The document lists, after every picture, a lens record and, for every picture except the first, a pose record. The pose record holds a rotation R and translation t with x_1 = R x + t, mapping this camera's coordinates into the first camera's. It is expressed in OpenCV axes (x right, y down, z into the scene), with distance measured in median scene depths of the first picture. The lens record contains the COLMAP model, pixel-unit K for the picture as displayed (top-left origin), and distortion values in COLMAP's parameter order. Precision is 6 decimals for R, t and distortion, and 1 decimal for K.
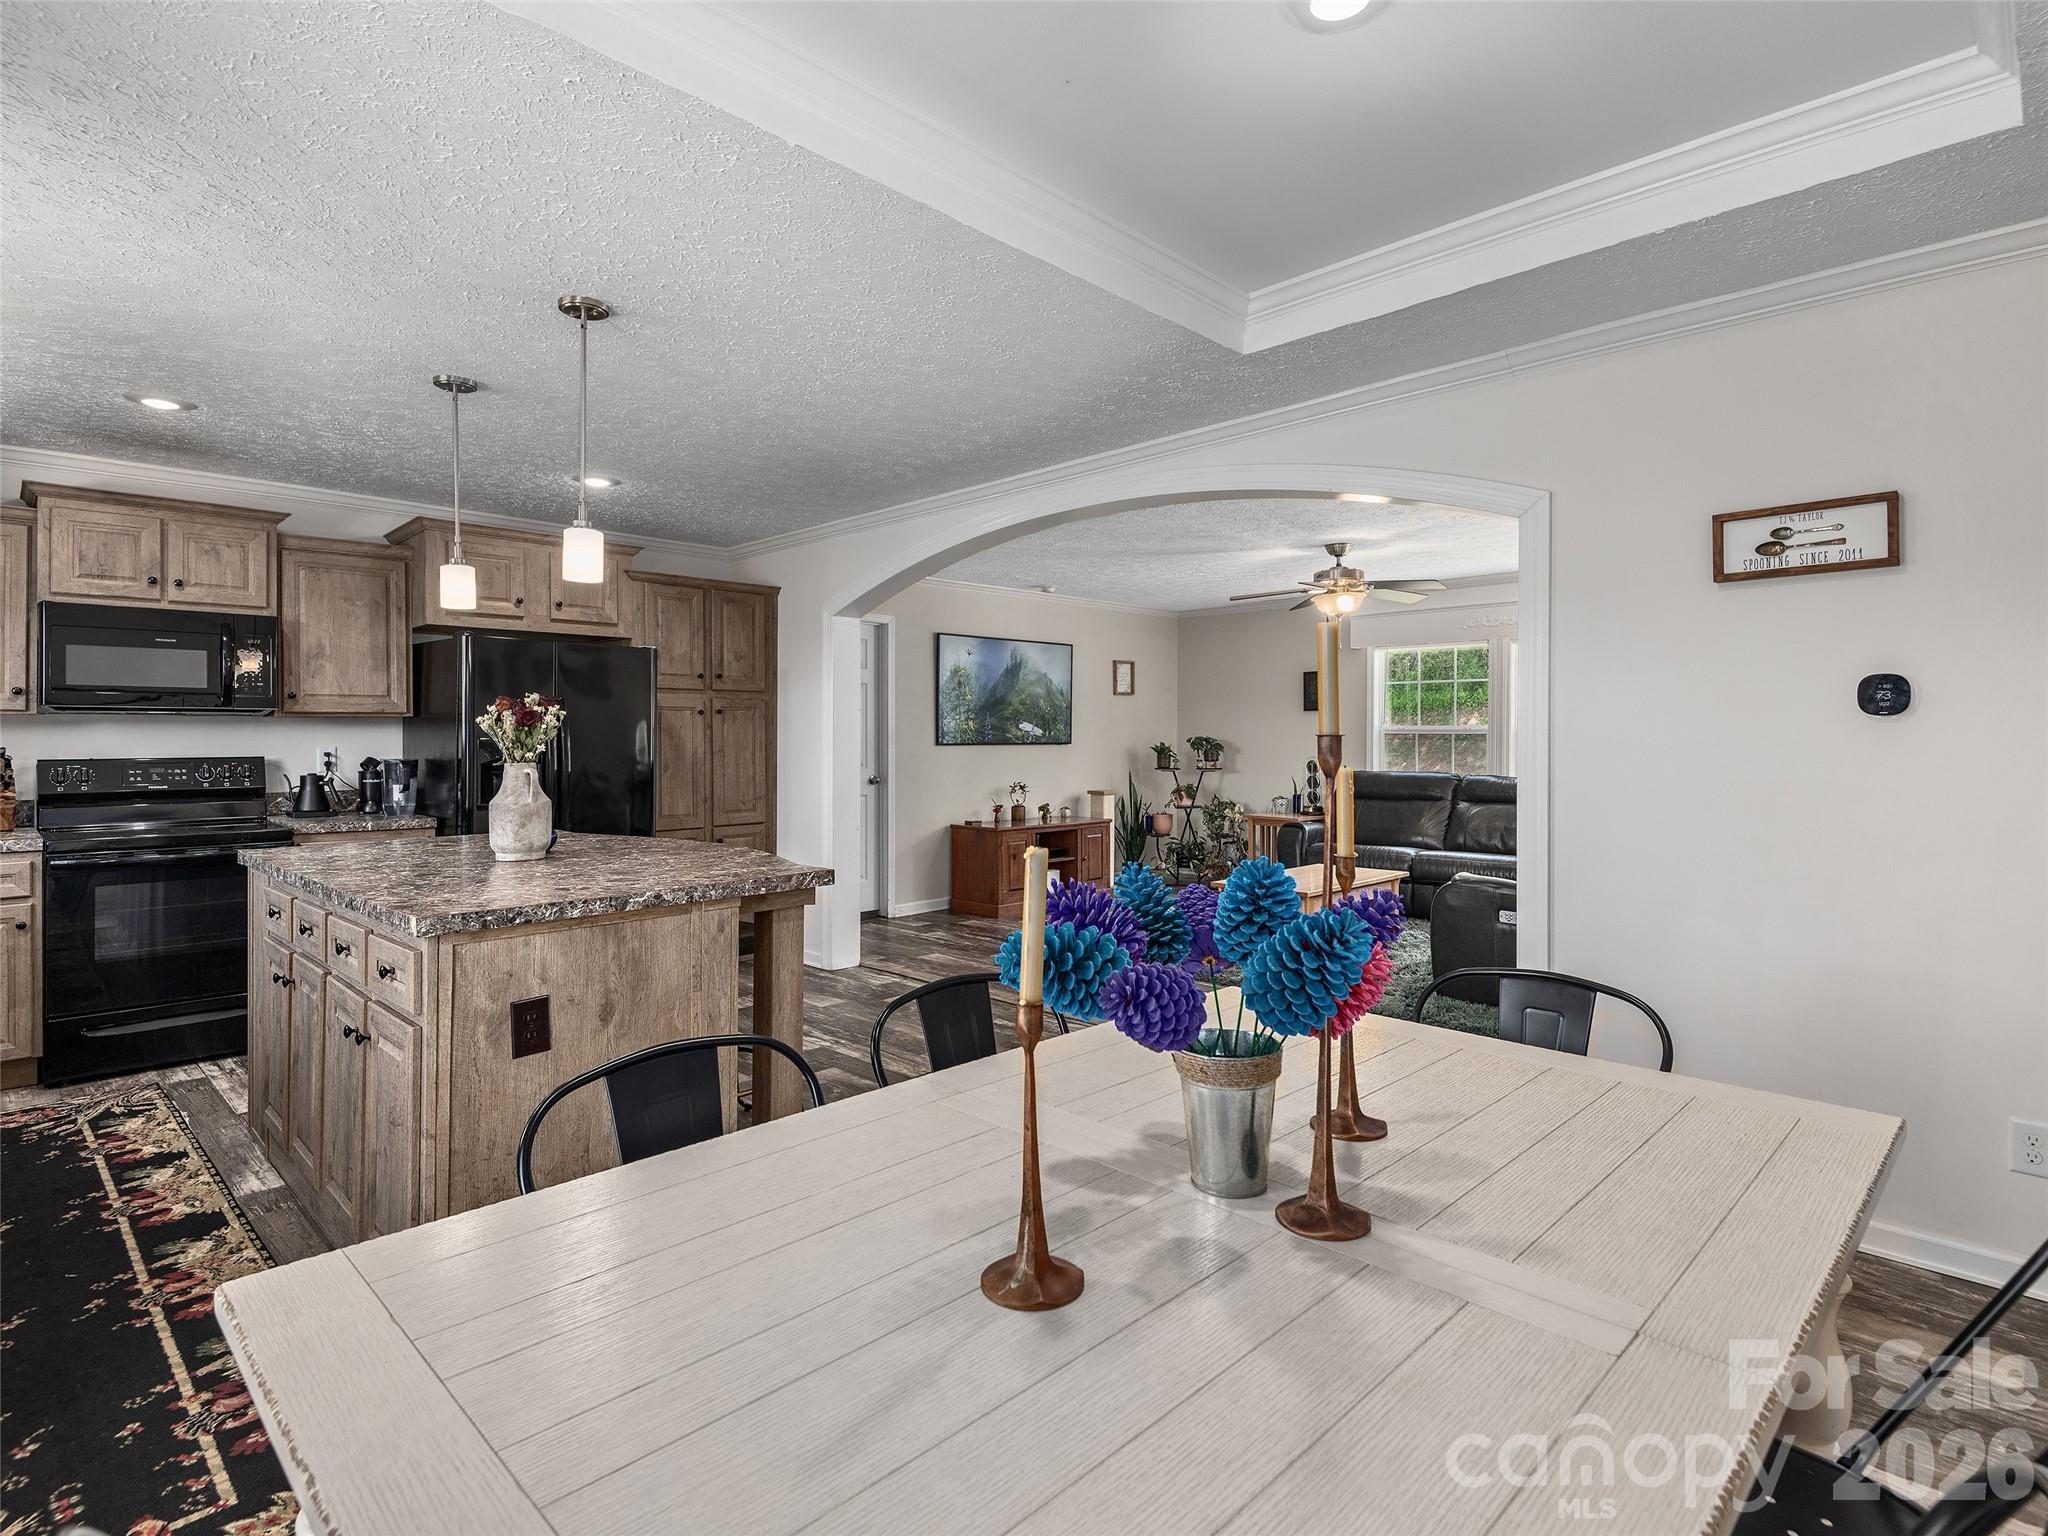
lens RADIAL K [[1065.4, 0, 1013.1], [0, 1065.4, 730.3], [0, 0, 1]] dist [0.002876, 0.000156]
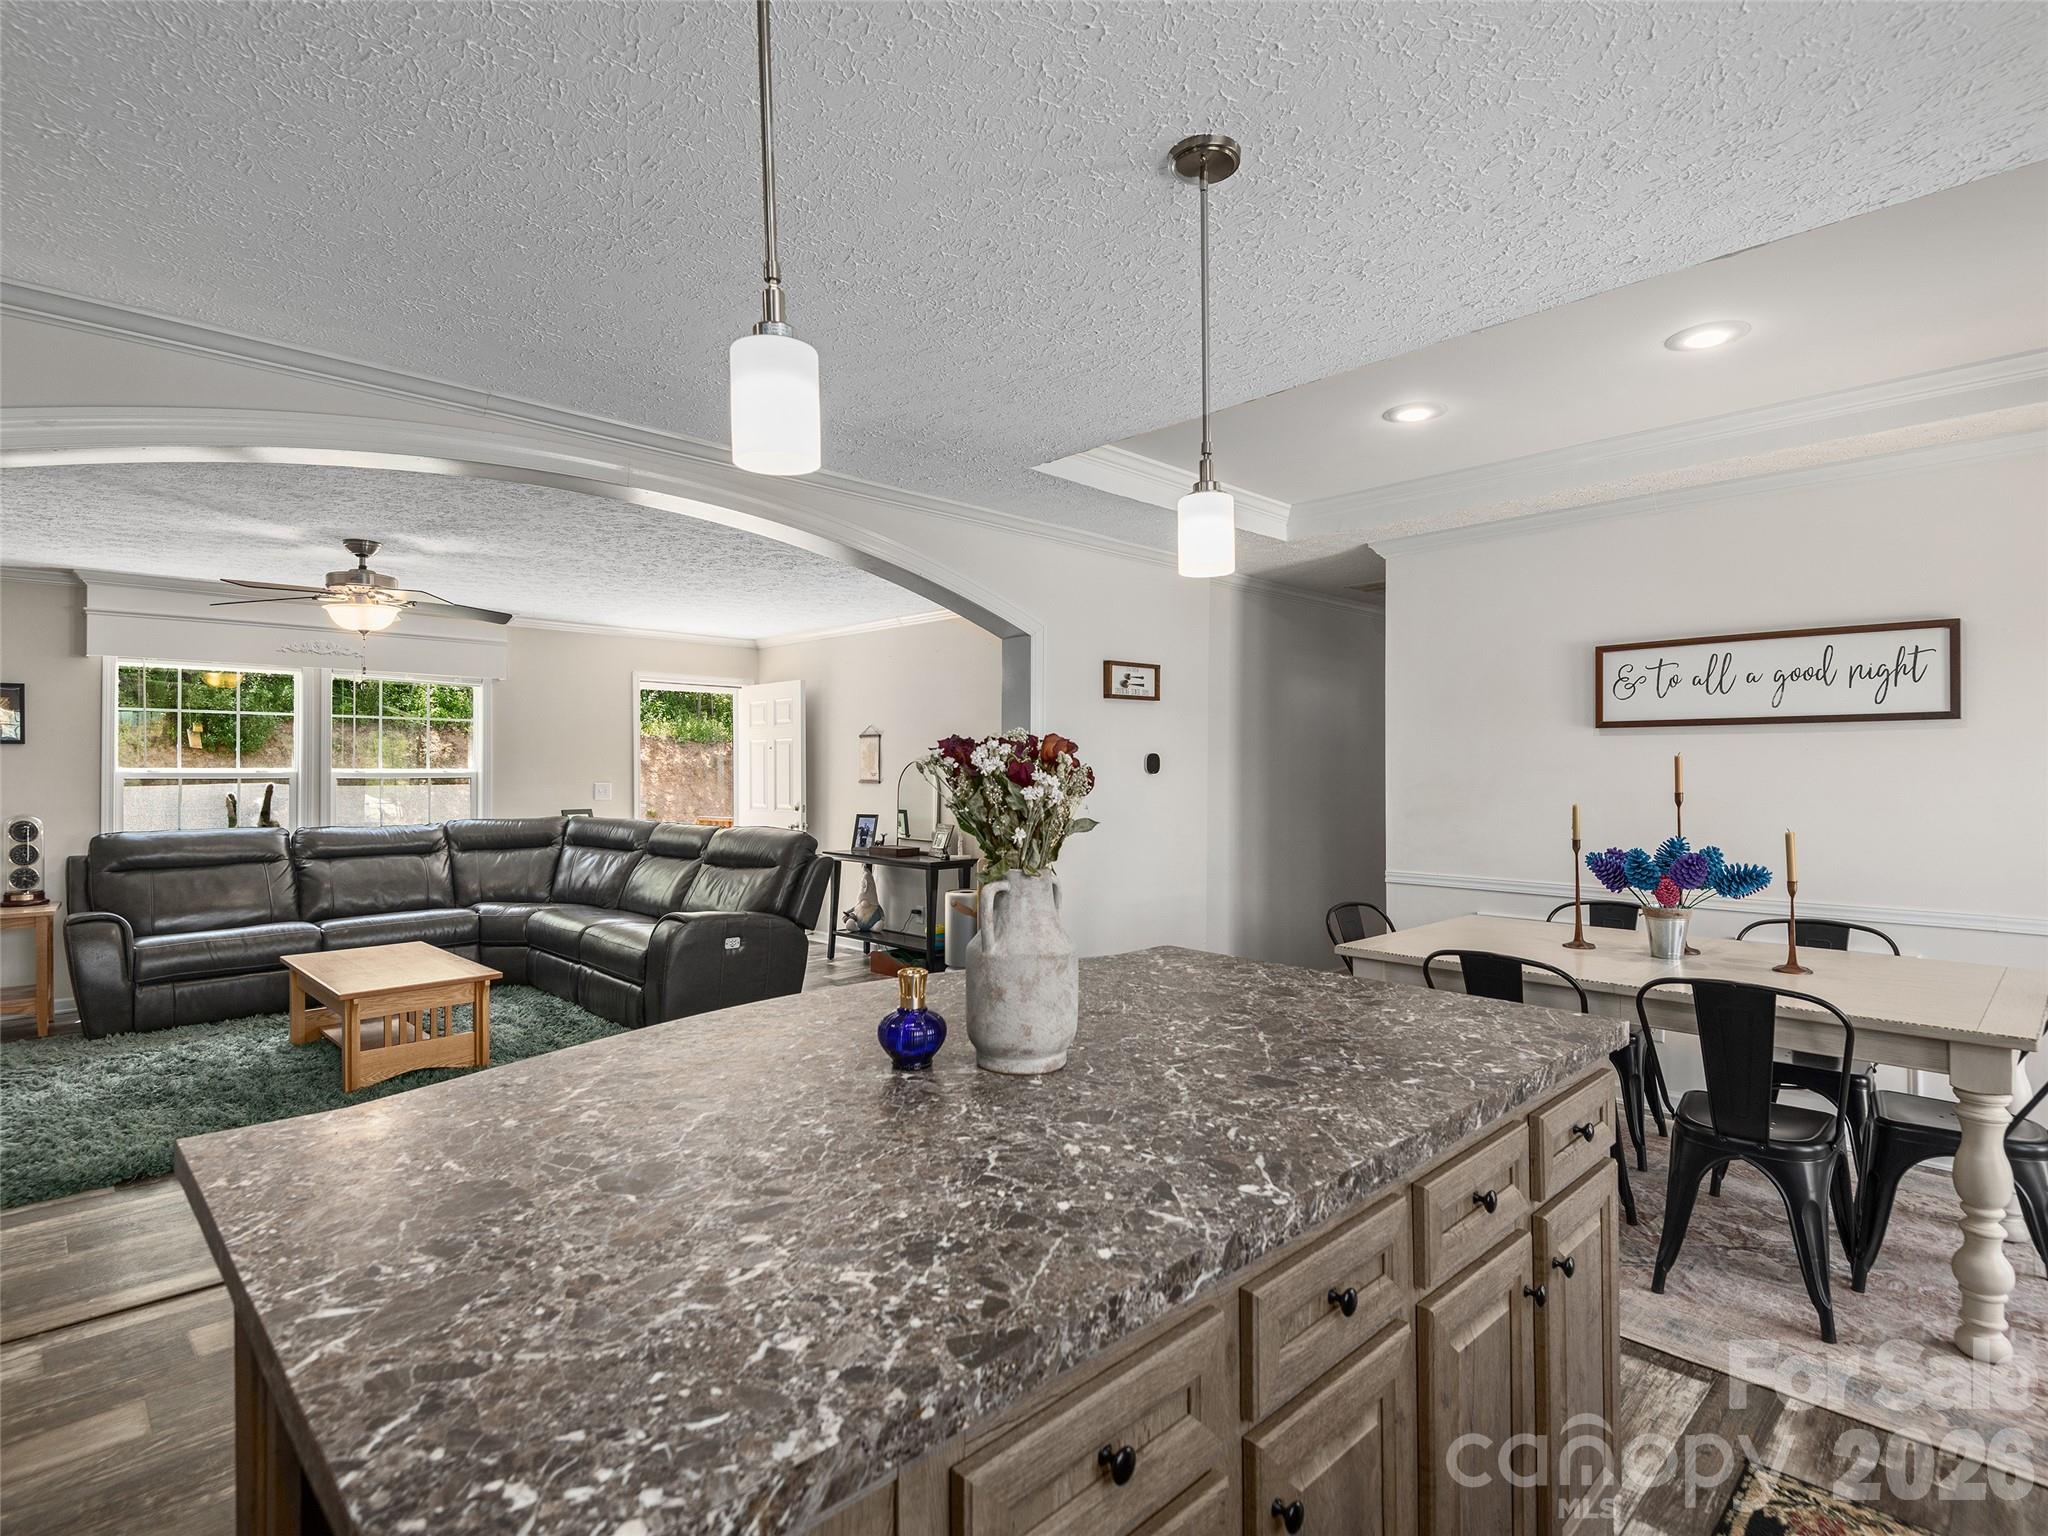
lens RADIAL K [[1045.4, 0, 1024.0], [0, 1045.4, 768.0], [0, 0, 1]] dist [0.038489, -0.025369]
pose [[0.008655, 0.000776, 0.999962, -0.368907], [-0.006218, 0.999980, -0.000722, -0.007340], [-0.999943, -0.006212, 0.008660, 0.388058]]
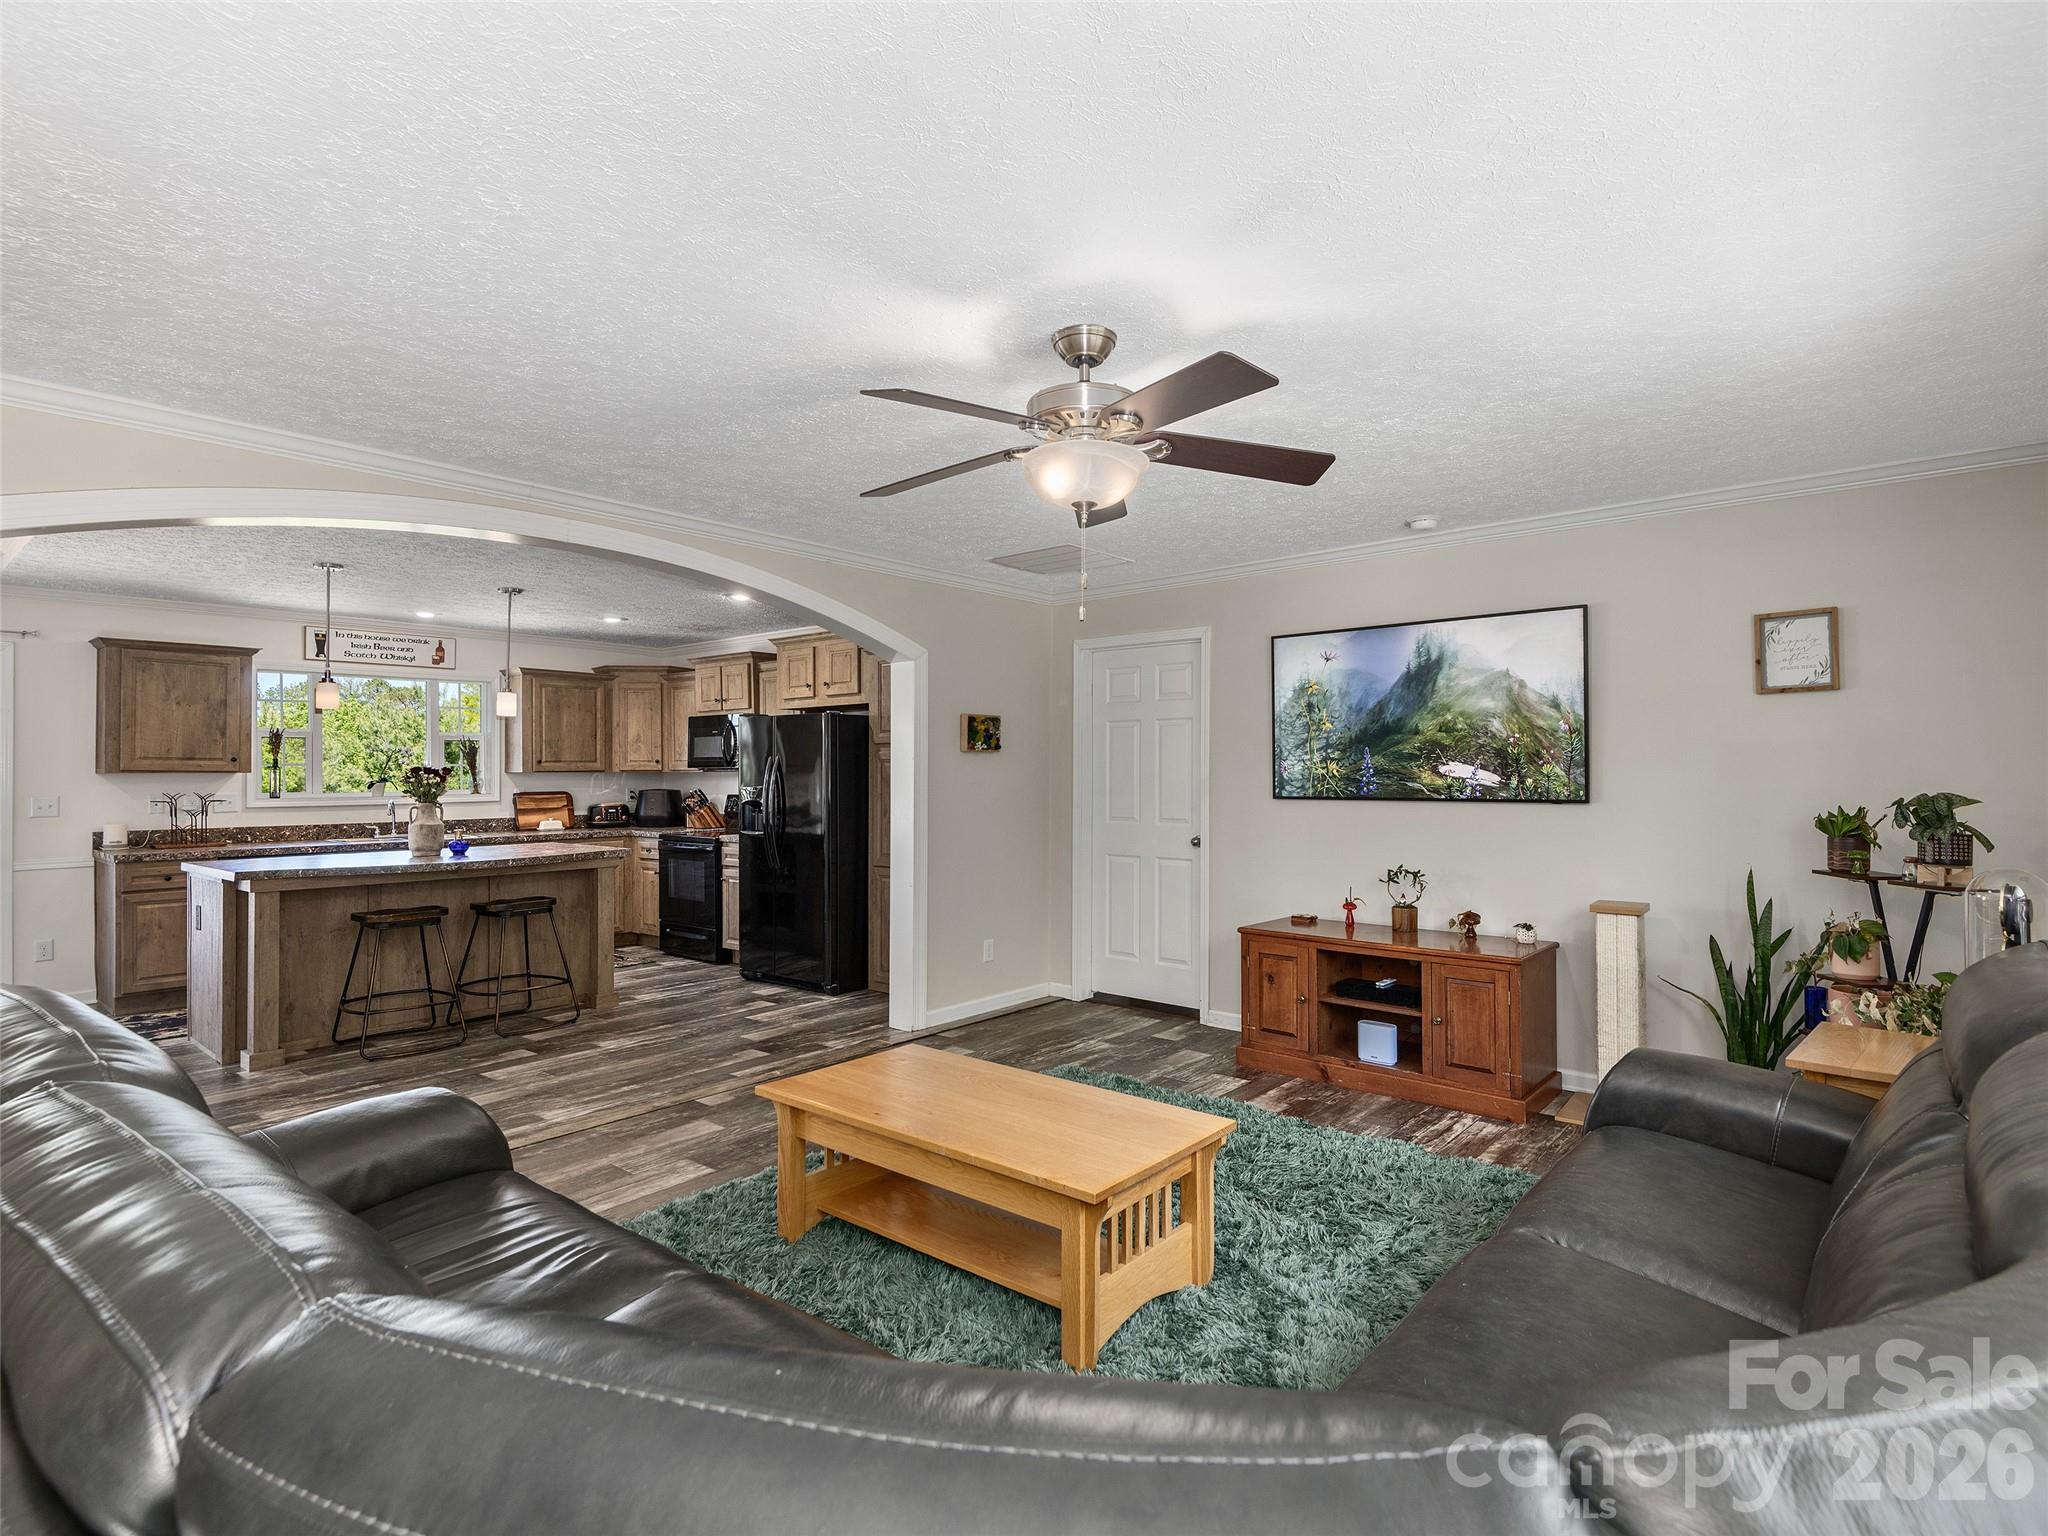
lens RADIAL K [[1045.4, 0, 1024.0], [0, 1045.4, 768.0], [0, 0, 1]] dist [0.038489, -0.025369]
pose [[0.073537, -0.001038, -0.997292, 0.553303], [0.011642, 0.999932, -0.000182, -0.007094], [0.997225, -0.011598, 0.073544, 0.732299]]
